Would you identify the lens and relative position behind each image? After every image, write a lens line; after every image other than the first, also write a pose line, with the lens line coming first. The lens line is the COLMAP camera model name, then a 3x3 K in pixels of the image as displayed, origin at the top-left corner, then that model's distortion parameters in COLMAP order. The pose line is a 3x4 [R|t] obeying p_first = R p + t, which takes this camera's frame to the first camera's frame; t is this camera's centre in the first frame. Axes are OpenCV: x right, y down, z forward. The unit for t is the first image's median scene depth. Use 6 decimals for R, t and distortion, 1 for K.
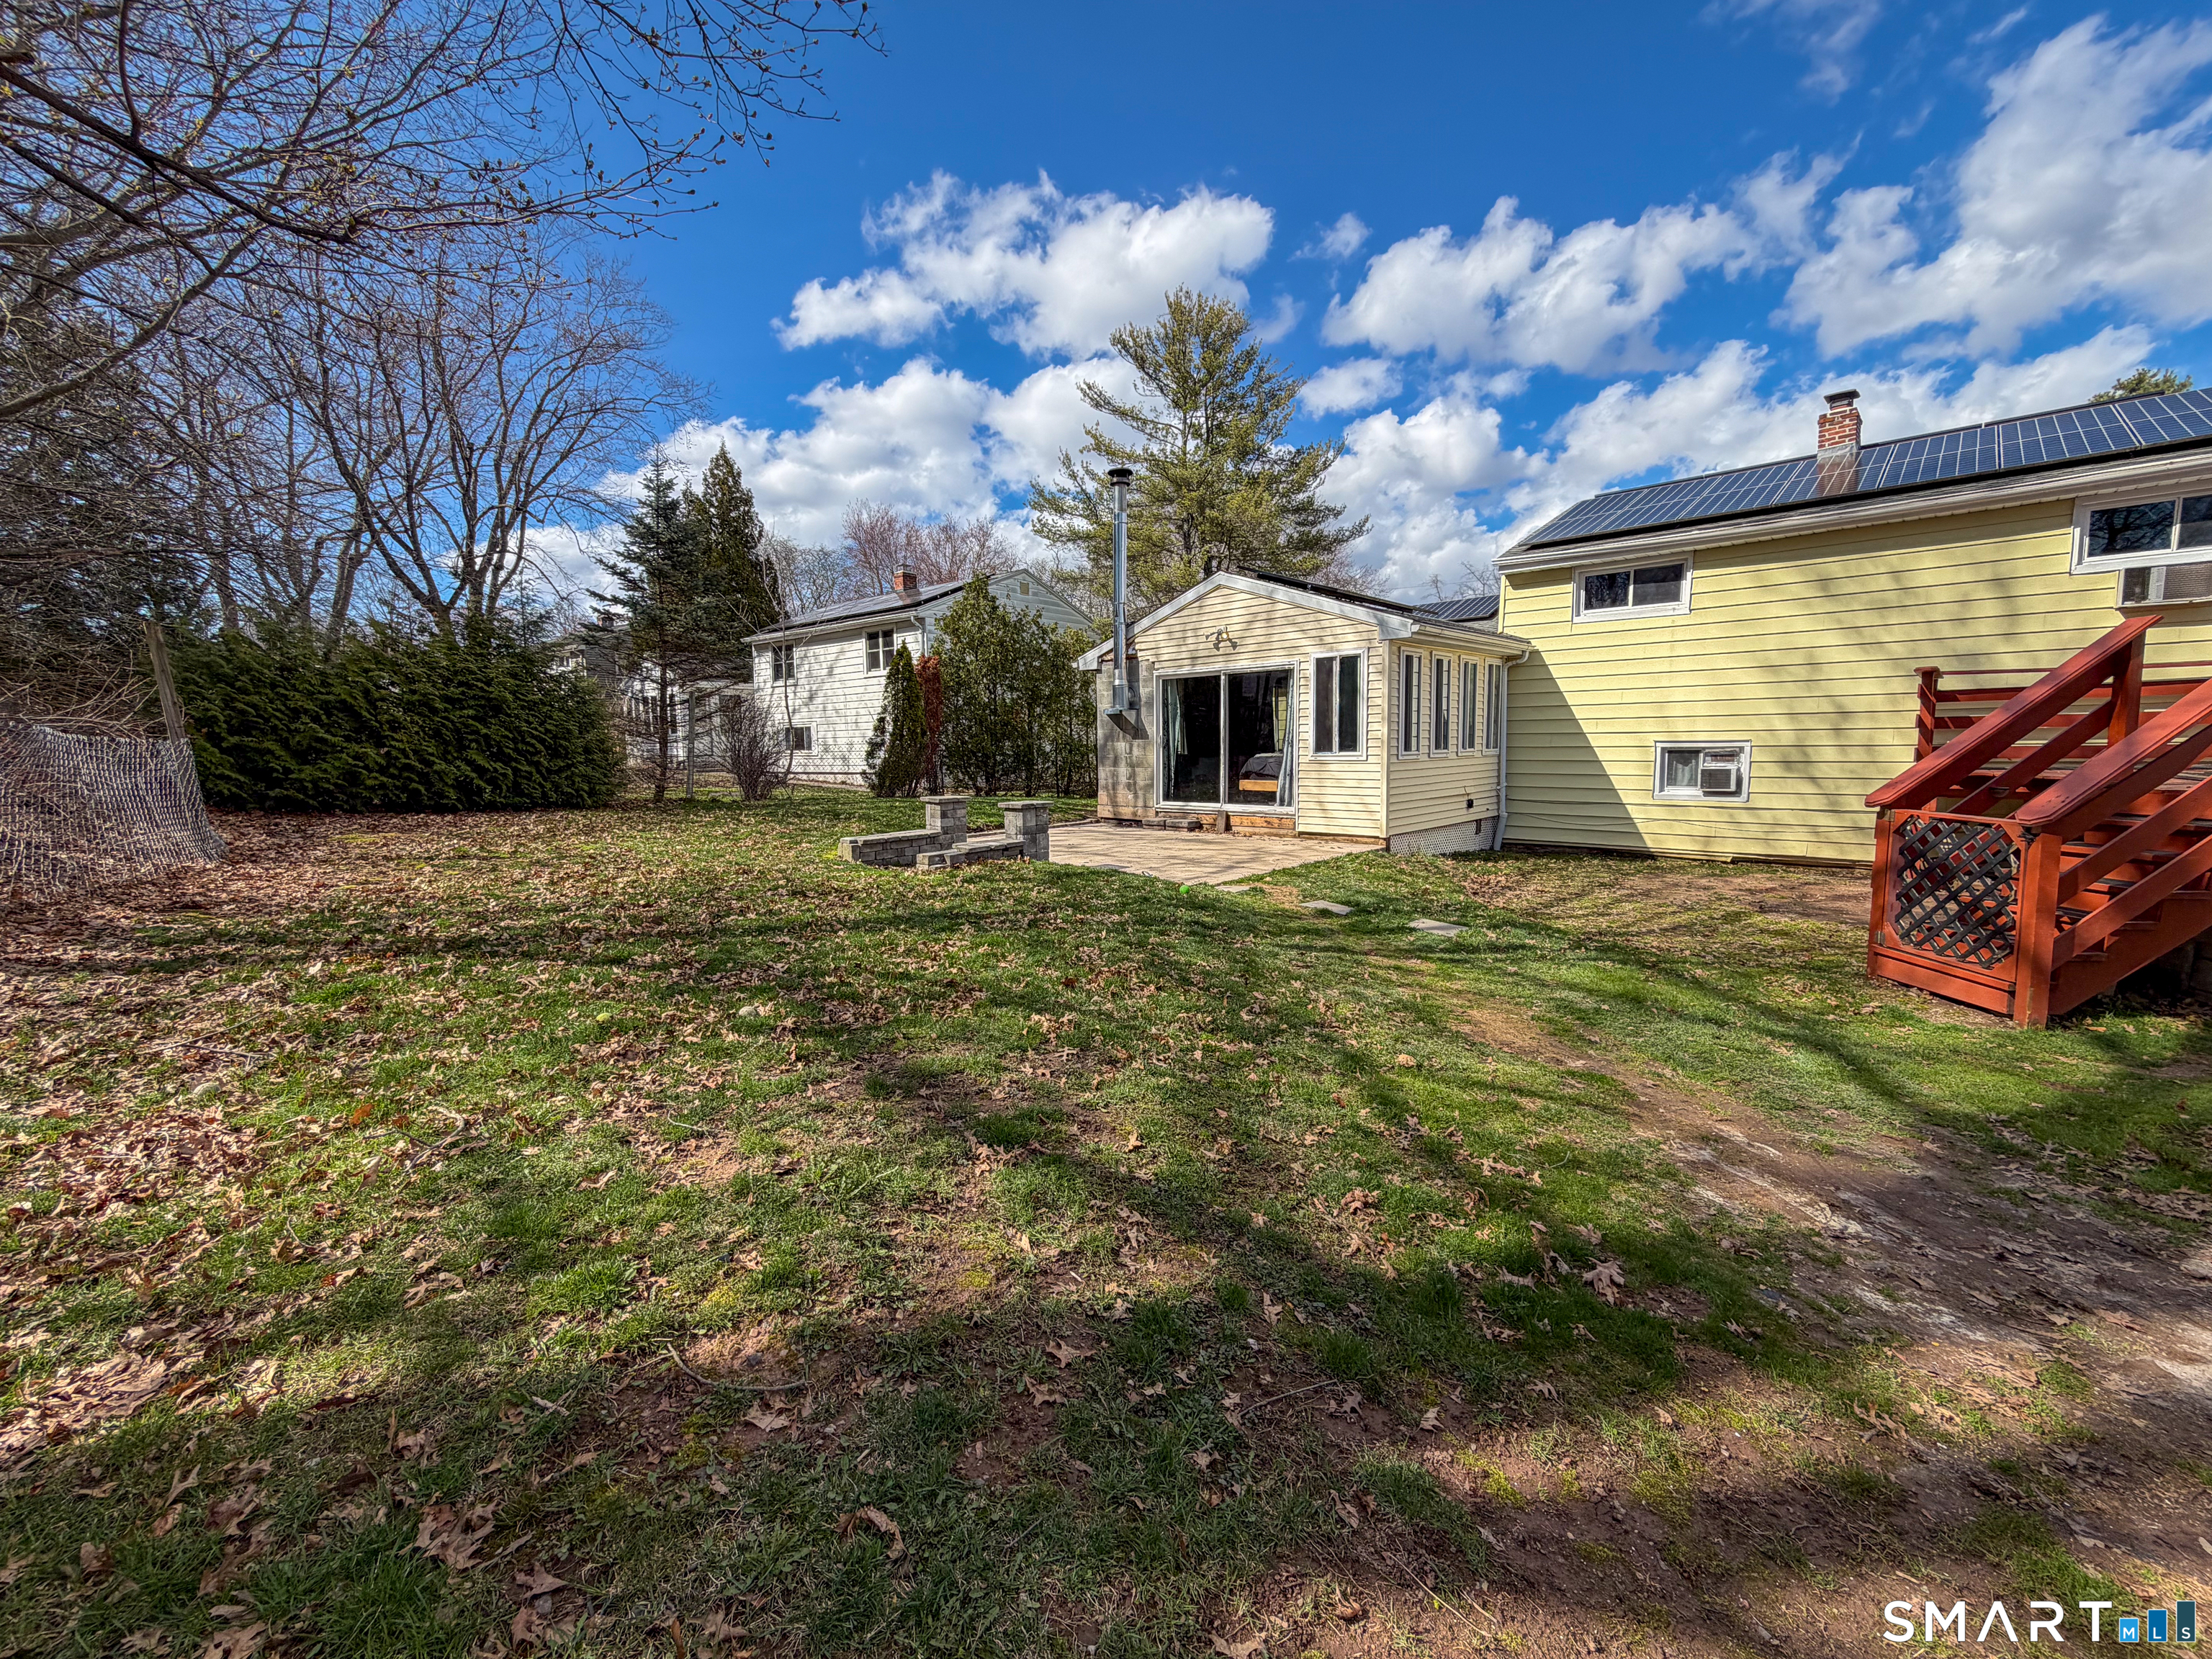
lens RADIAL K [[901.0, 0, 1096.7], [0, 901.0, 830.7], [0, 0, 1]] dist [-0.000347, 0.000321]
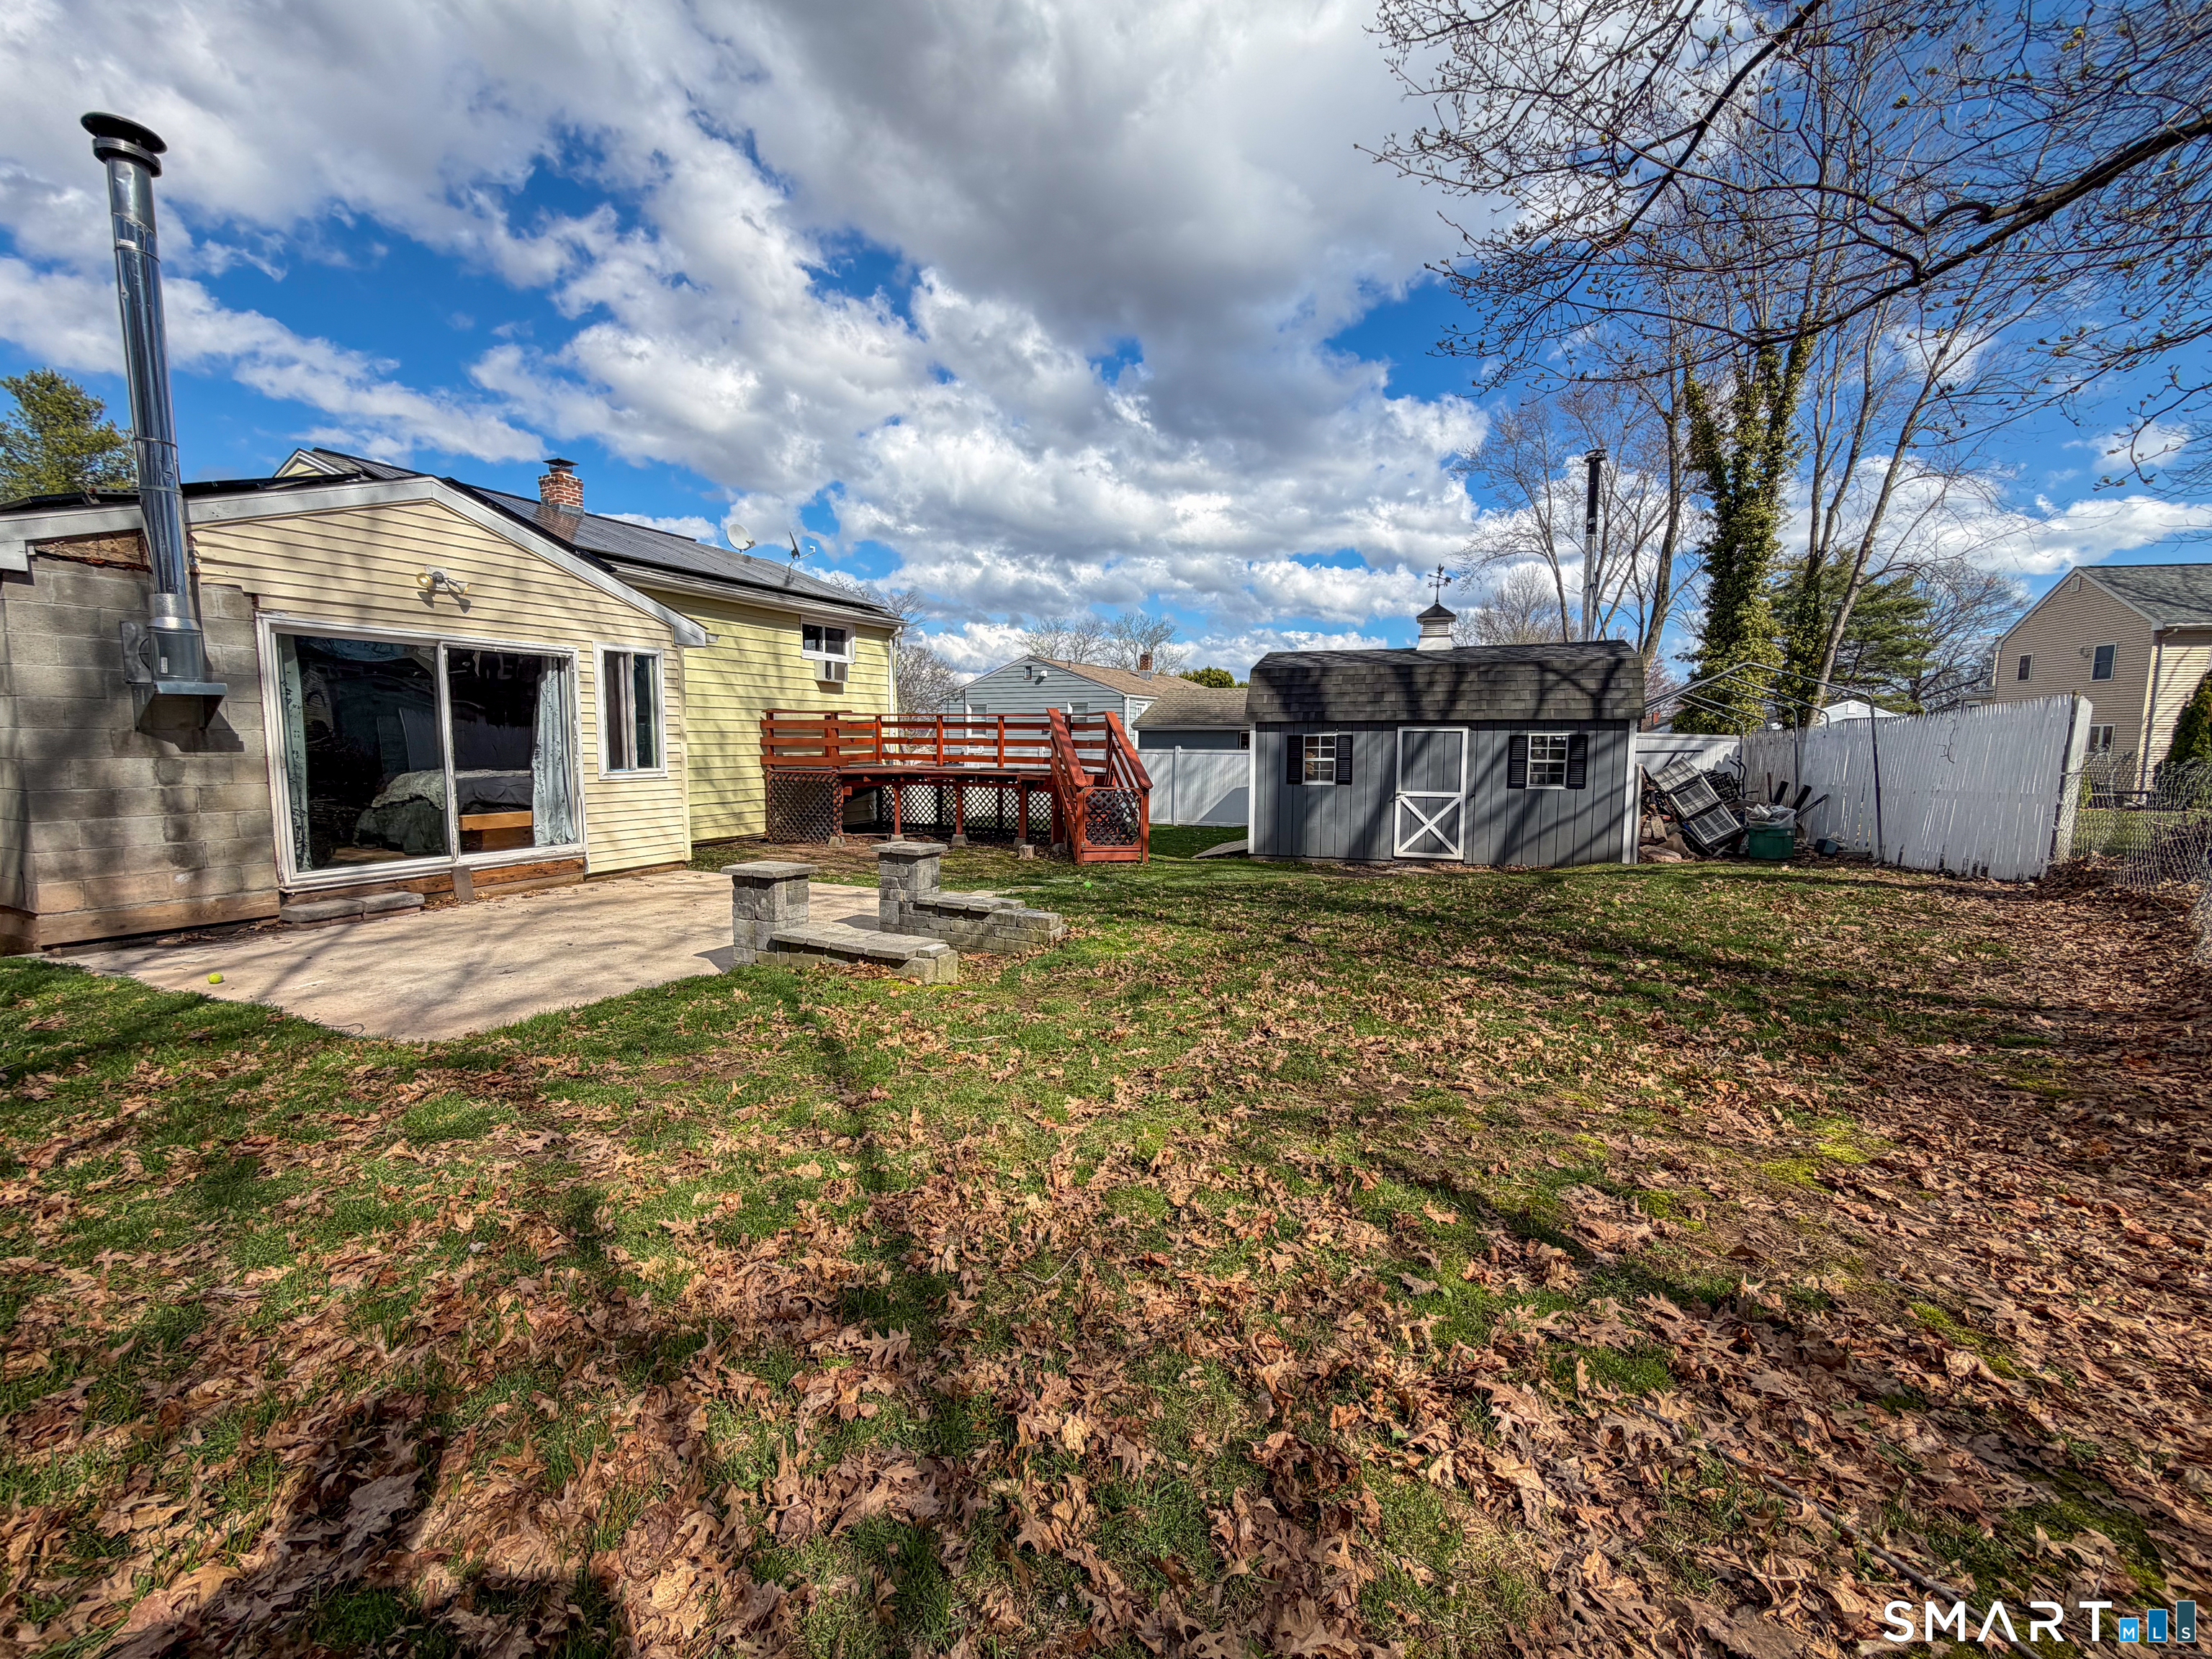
lens RADIAL K [[901.0, 0, 1096.7], [0, 901.0, 830.7], [0, 0, 1]] dist [-0.000347, 0.000321]
pose [[-0.308578, -0.088167, 0.947104, -0.595155], [0.077966, 0.990000, 0.117563, -0.088523], [-0.947998, 0.110119, -0.298619, 0.787538]]
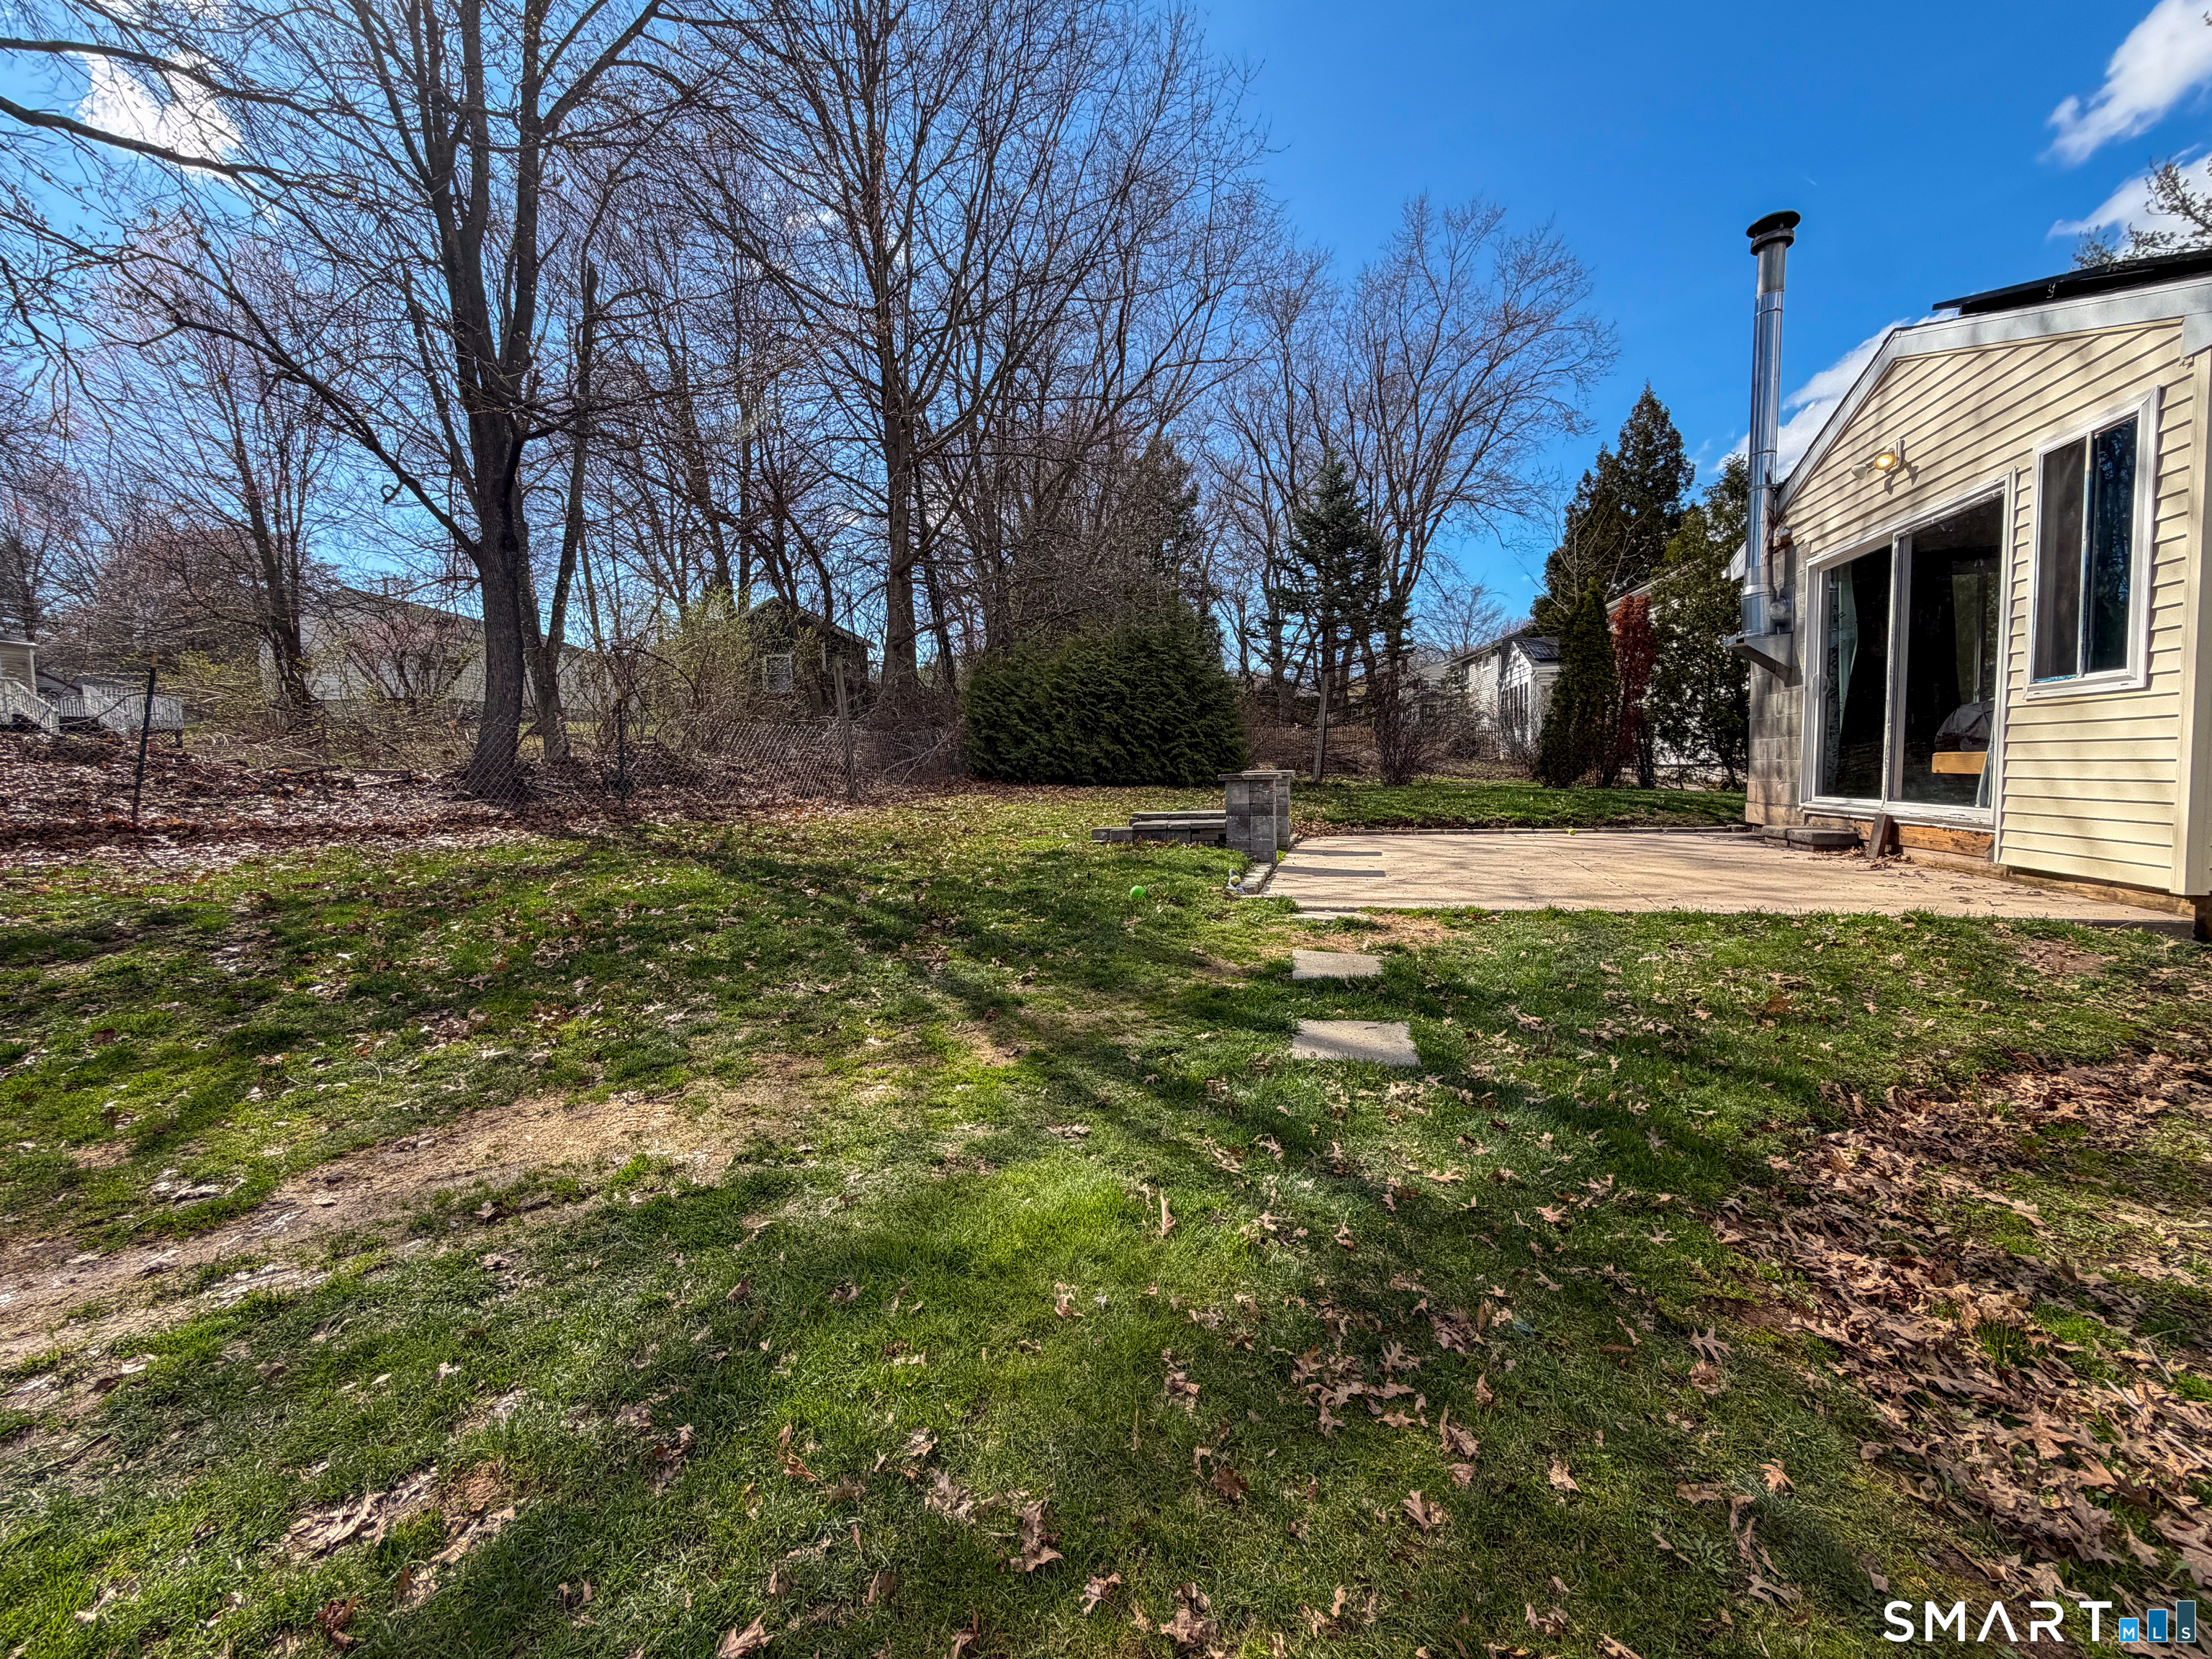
lens RADIAL K [[901.0, 0, 1096.7], [0, 901.0, 830.7], [0, 0, 1]] dist [-0.000347, 0.000321]
pose [[0.451901, 0.069308, -0.889372, 0.402736], [-0.071380, 0.996590, 0.041395, -0.002667], [0.889208, 0.044777, 0.455307, 0.398604]]
